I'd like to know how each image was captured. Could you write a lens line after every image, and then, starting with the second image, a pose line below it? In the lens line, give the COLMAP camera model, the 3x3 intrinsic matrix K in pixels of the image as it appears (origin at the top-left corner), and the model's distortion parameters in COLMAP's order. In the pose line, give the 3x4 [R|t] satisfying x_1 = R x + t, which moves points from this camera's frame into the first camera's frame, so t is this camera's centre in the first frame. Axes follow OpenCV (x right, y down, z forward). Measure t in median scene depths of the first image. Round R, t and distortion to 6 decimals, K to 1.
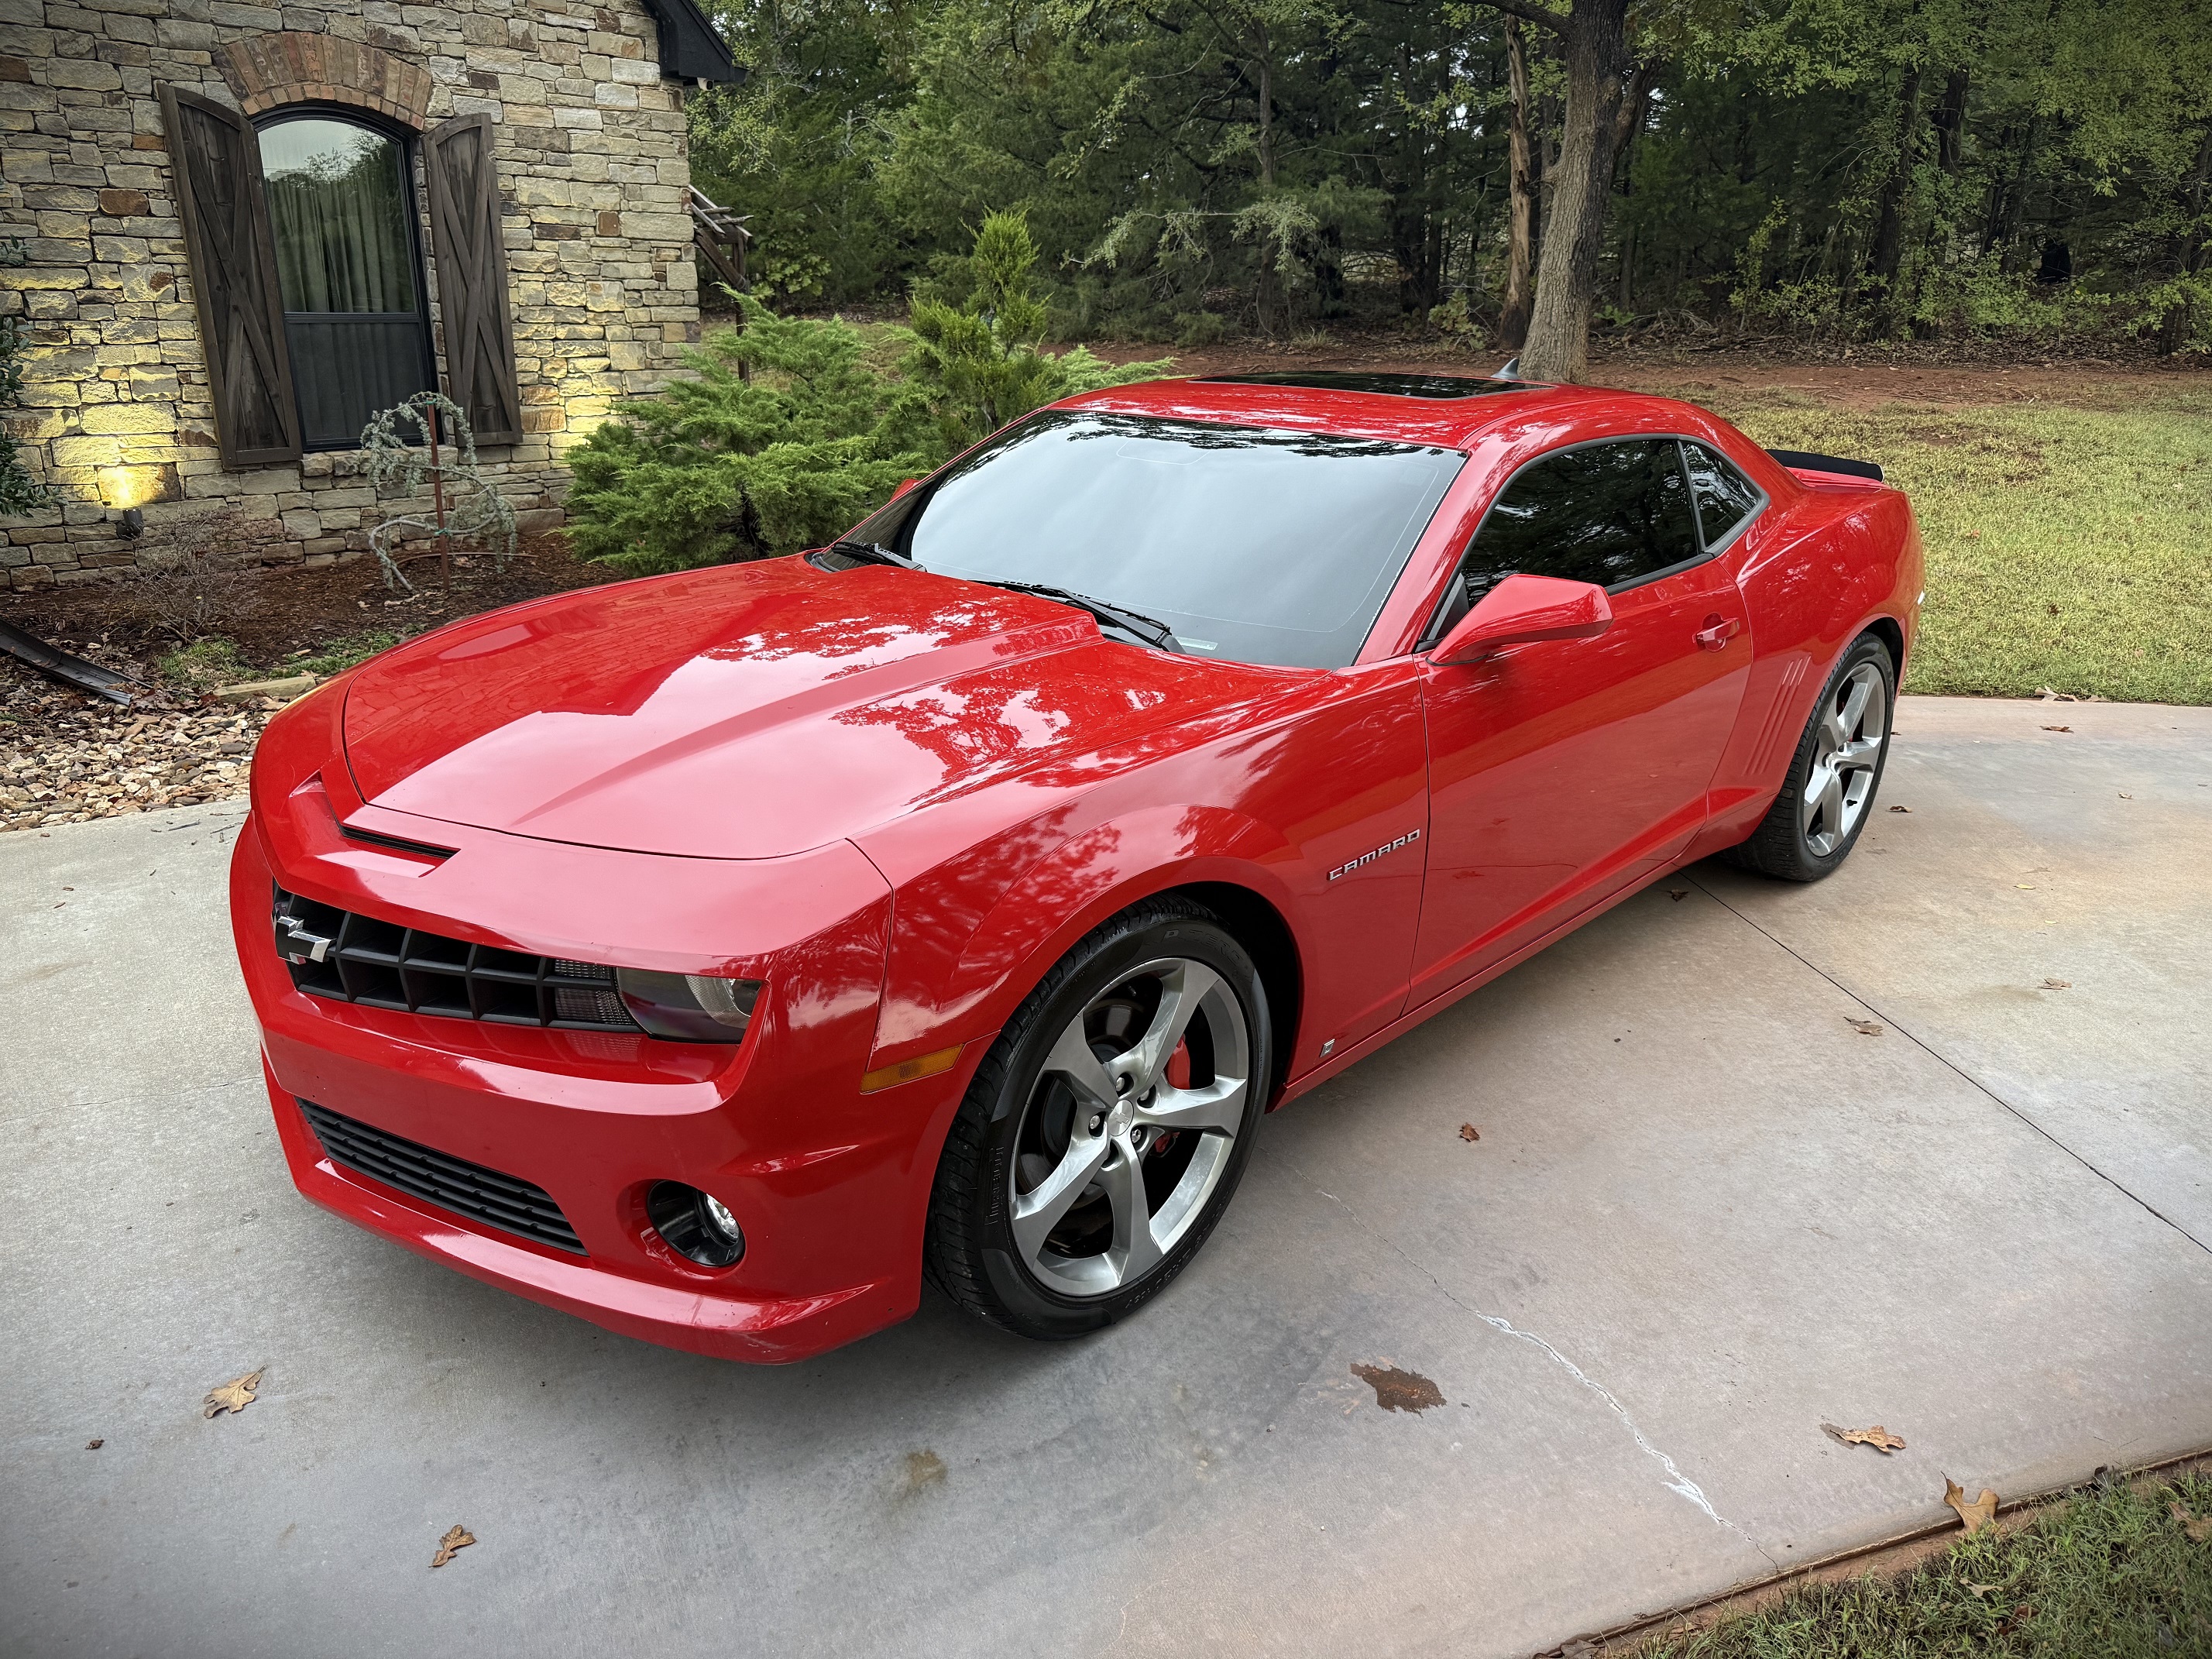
lens RADIAL K [[1541.1, 0, 1106.0], [0, 1541.1, 829.5], [0, 0, 1]] dist [-0.110576, 0.043149]
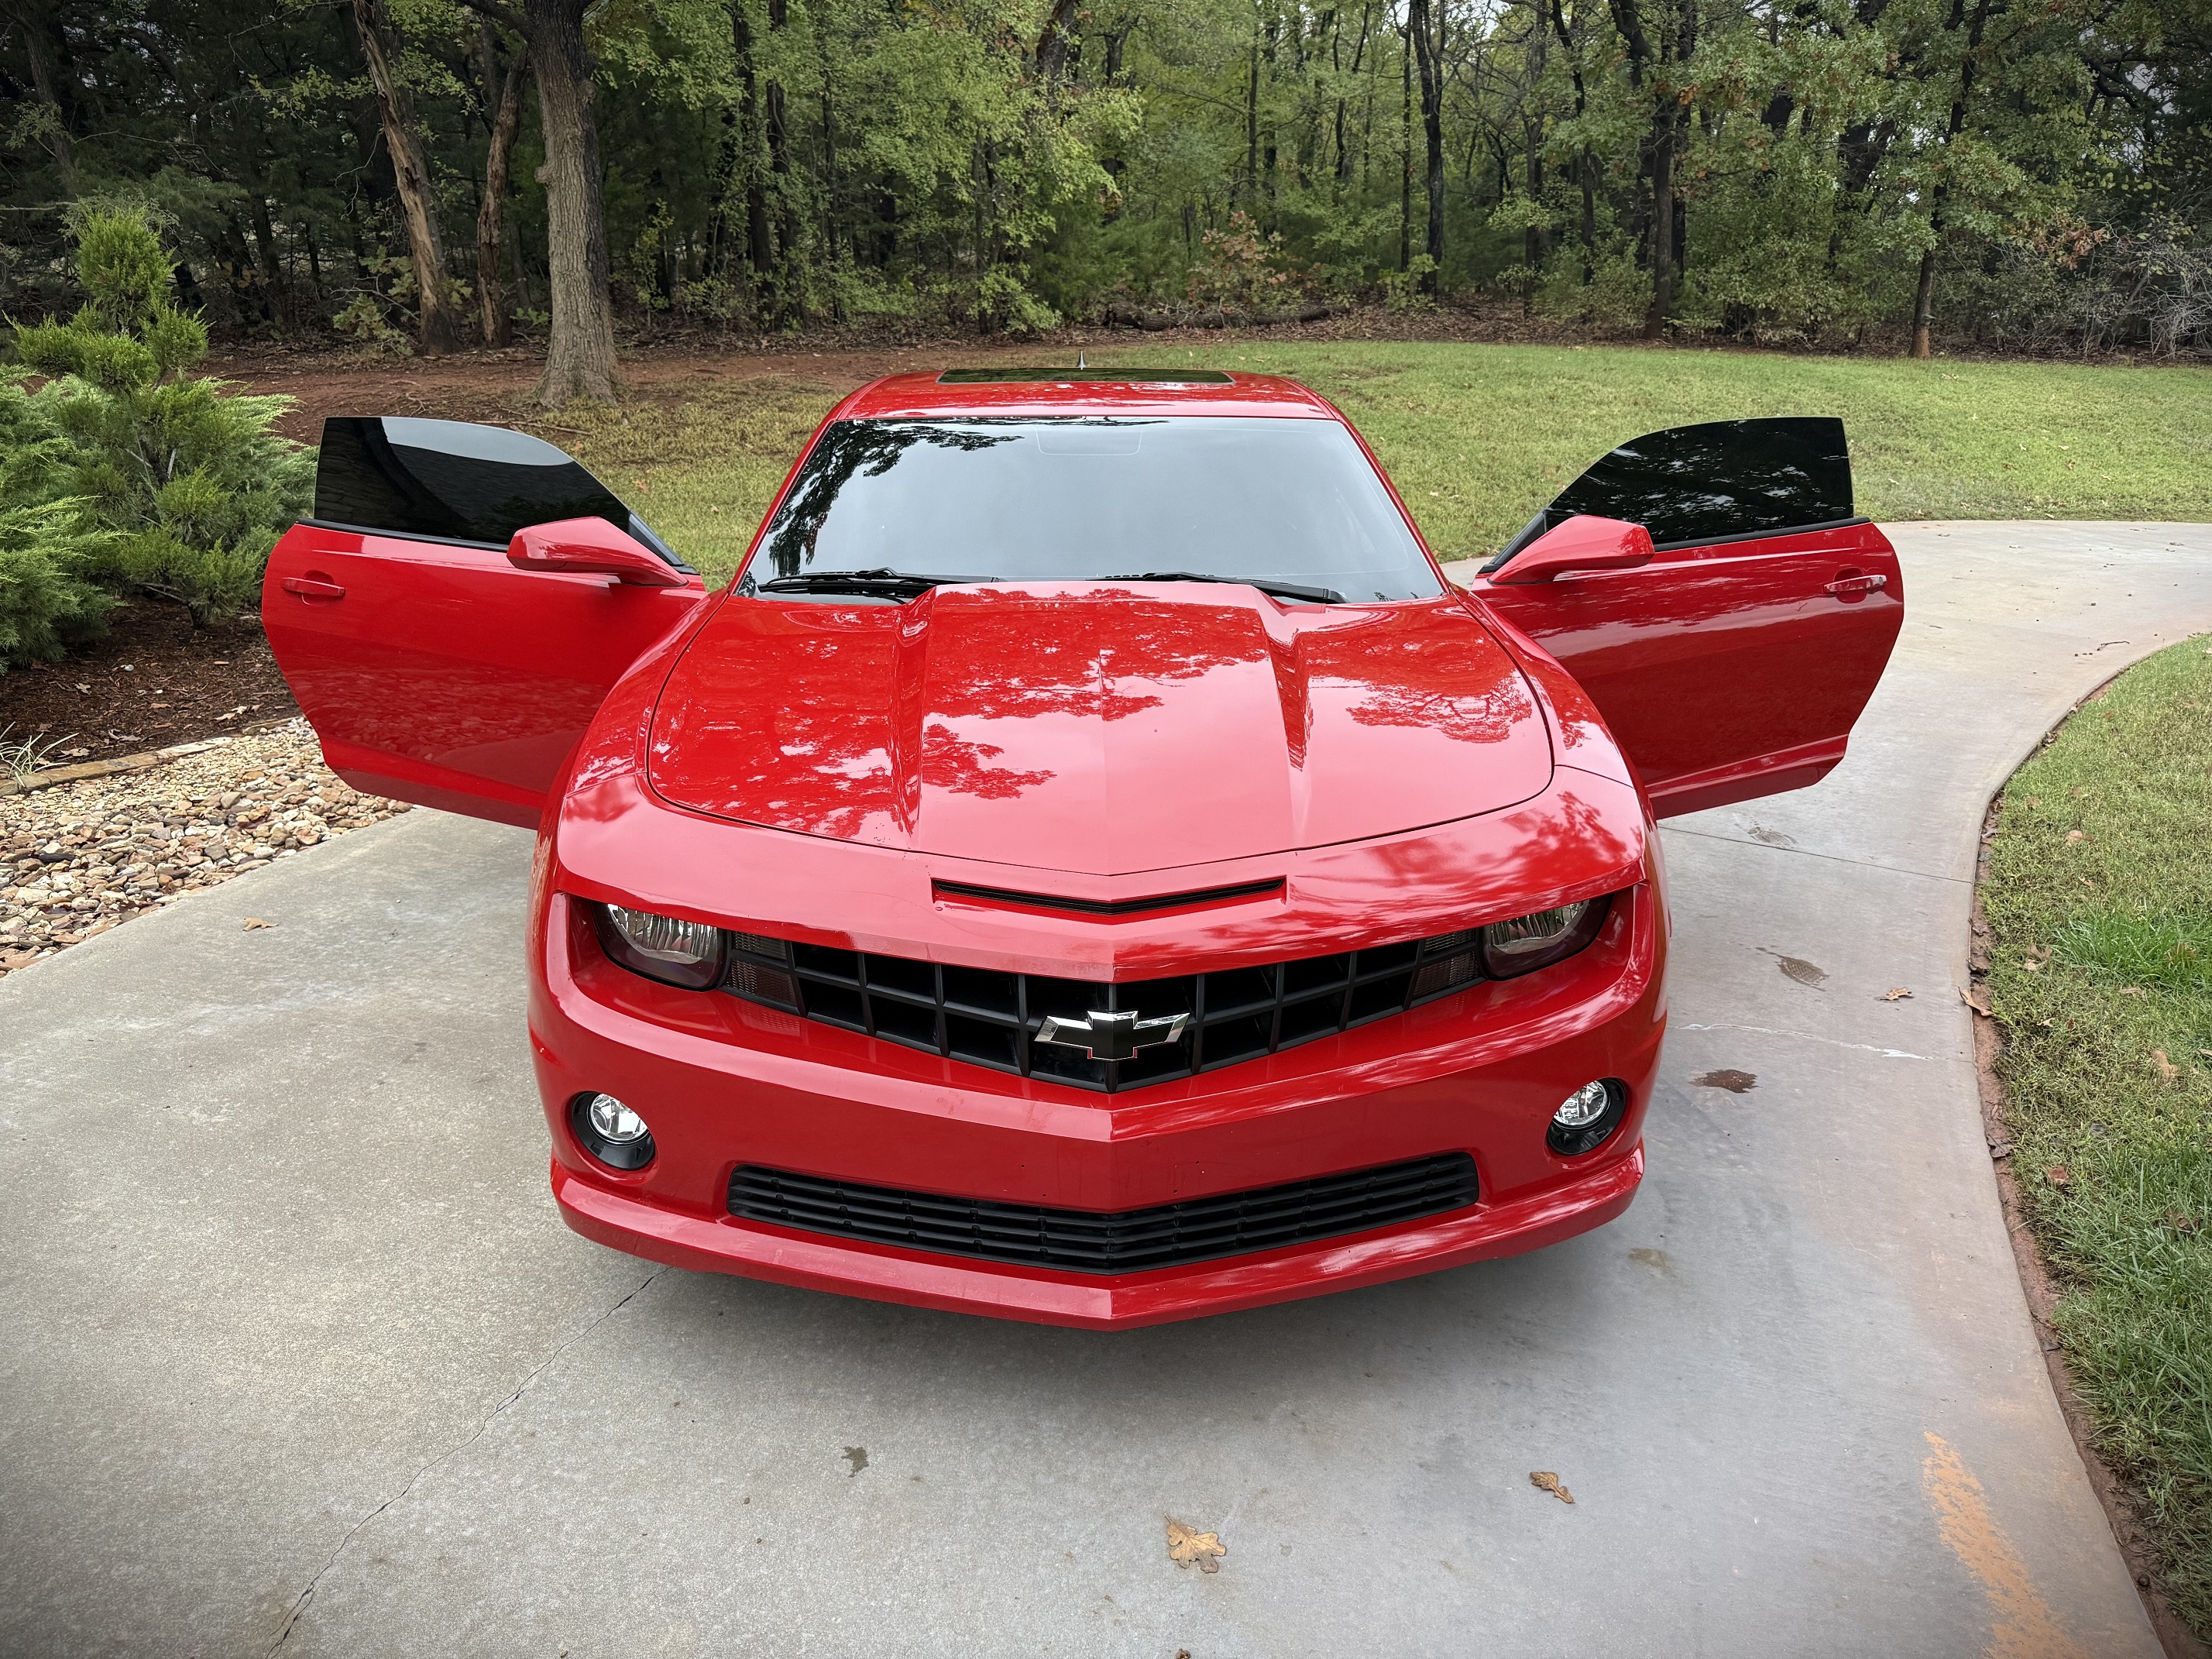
lens RADIAL K [[1541.1, 0, 1106.0], [0, 1541.1, 829.5], [0, 0, 1]] dist [-0.110576, 0.043149]
pose [[0.686301, -0.224272, 0.691877, -0.231429], [0.222810, 0.970365, 0.093530, -0.026053], [-0.692349, 0.089967, 0.715932, 0.074519]]
